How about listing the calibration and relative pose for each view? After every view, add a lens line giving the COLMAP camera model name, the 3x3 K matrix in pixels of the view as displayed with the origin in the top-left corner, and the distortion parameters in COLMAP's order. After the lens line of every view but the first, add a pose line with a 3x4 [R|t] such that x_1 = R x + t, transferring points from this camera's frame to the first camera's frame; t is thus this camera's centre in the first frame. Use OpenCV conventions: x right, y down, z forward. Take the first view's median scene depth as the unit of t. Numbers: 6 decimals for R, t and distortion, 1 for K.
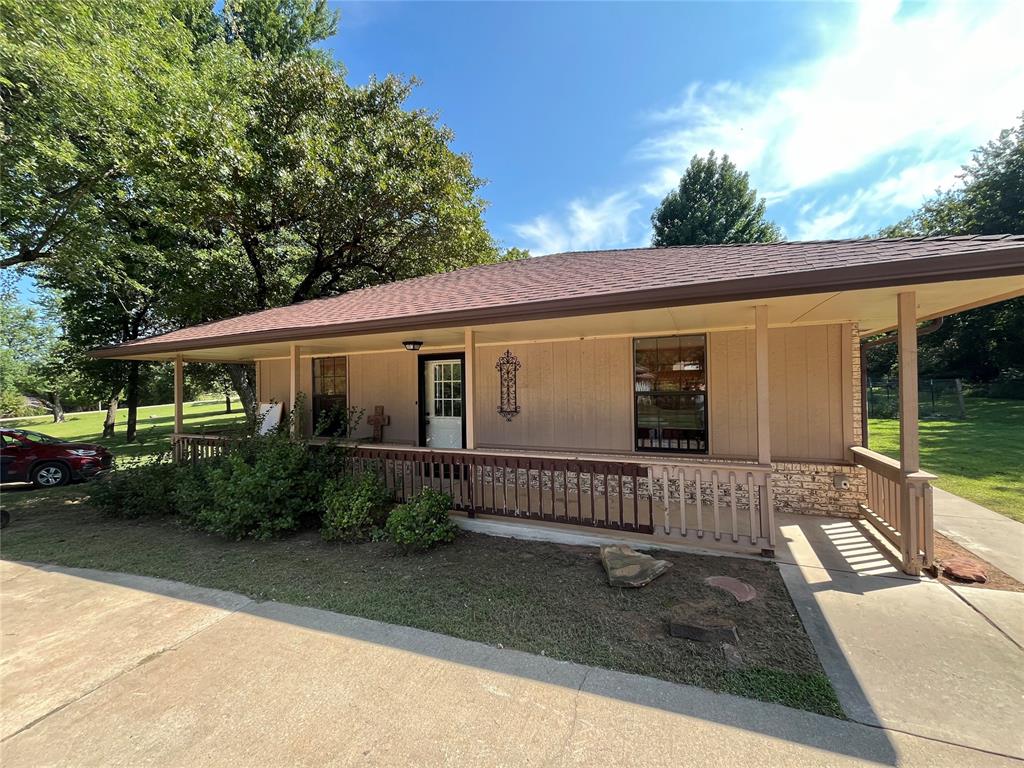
lens RADIAL K [[412.9, 0, 512.0], [0, 412.9, 384.0], [0, 0, 1]] dist [-0.000325, 0.000001]
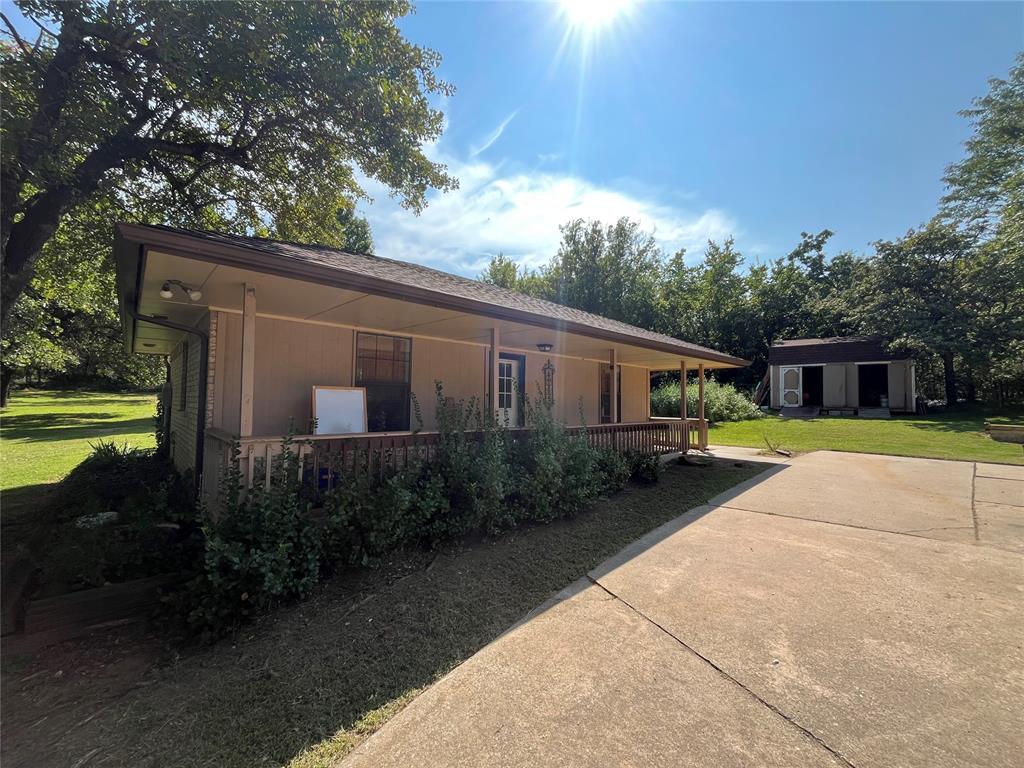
lens RADIAL K [[412.9, 0, 512.0], [0, 412.9, 384.0], [0, 0, 1]] dist [-0.000325, 0.000001]
pose [[0.389502, 0.059505, 0.919101, -1.445931], [-0.024153, 0.998228, -0.054392, 0.087013], [-0.920709, -0.001013, 0.390249, 0.622488]]
